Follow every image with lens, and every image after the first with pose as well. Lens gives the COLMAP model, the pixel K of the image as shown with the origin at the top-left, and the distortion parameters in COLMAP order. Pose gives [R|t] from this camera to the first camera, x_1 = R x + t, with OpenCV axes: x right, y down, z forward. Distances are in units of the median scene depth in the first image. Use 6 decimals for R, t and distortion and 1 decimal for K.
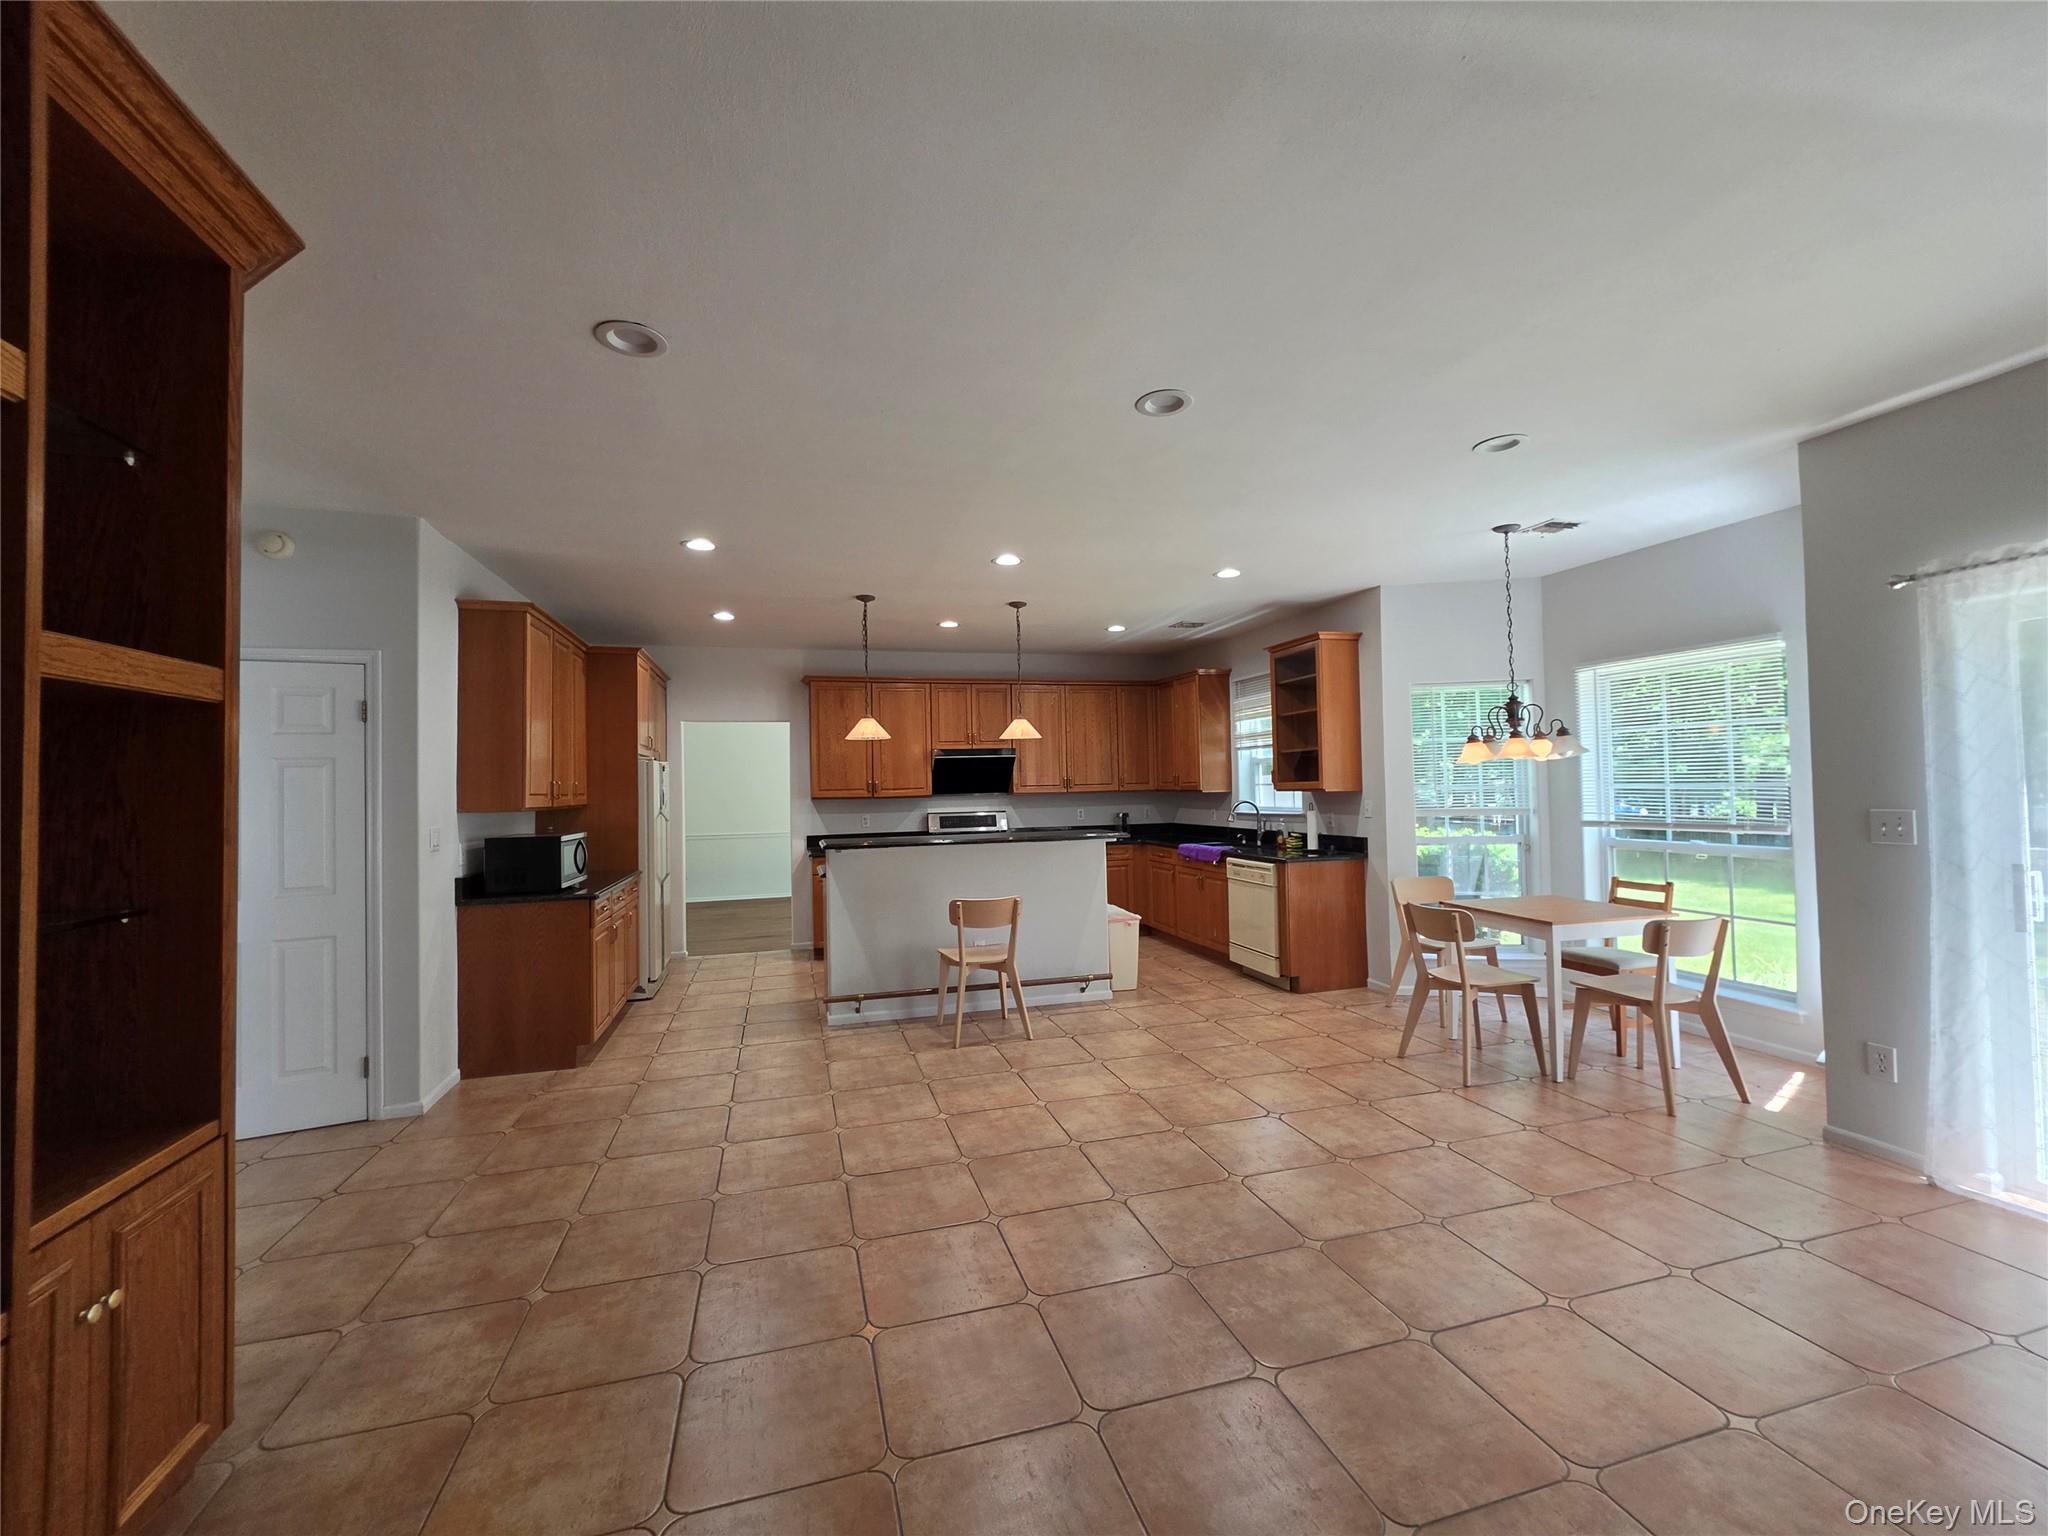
lens RADIAL K [[825.3, 0, 1012.3], [0, 825.3, 764.7], [0, 0, 1]] dist [-0.002706, 0.000702]
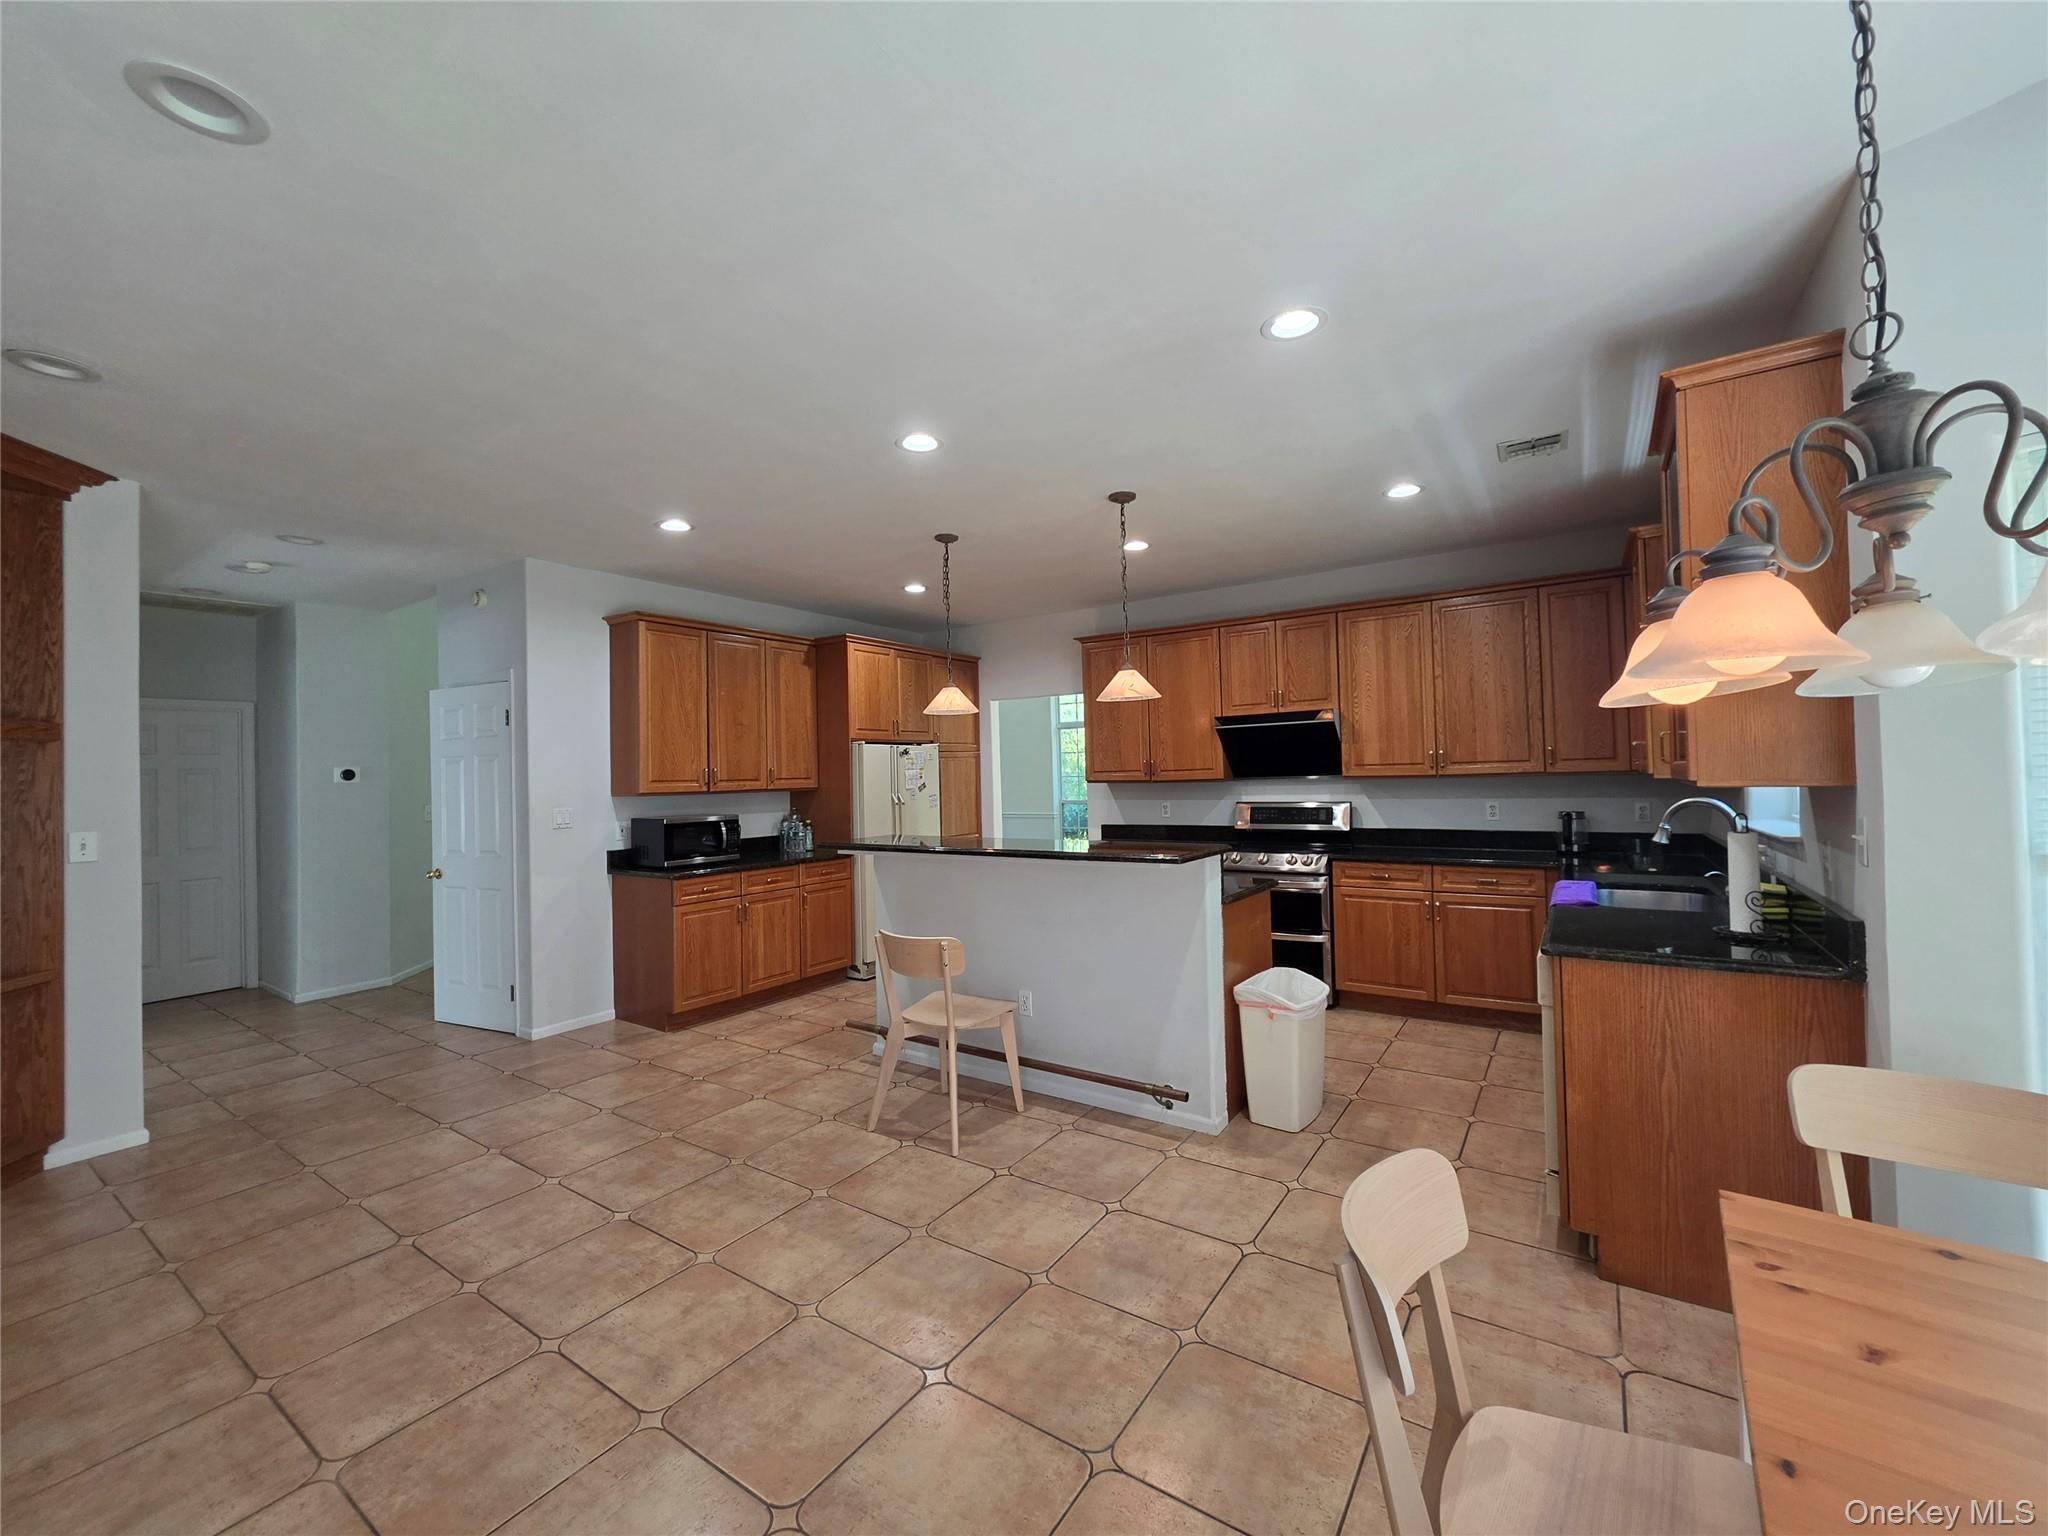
lens RADIAL K [[825.3, 0, 1022.9], [0, 825.3, 766.2], [0, 0, 1]] dist [-0.002706, 0.000702]
pose [[0.644394, -0.001095, -0.764693, 0.585657], [0.030944, 0.999217, 0.024645, 0.004012], [0.764067, -0.039544, 0.643924, 0.645412]]
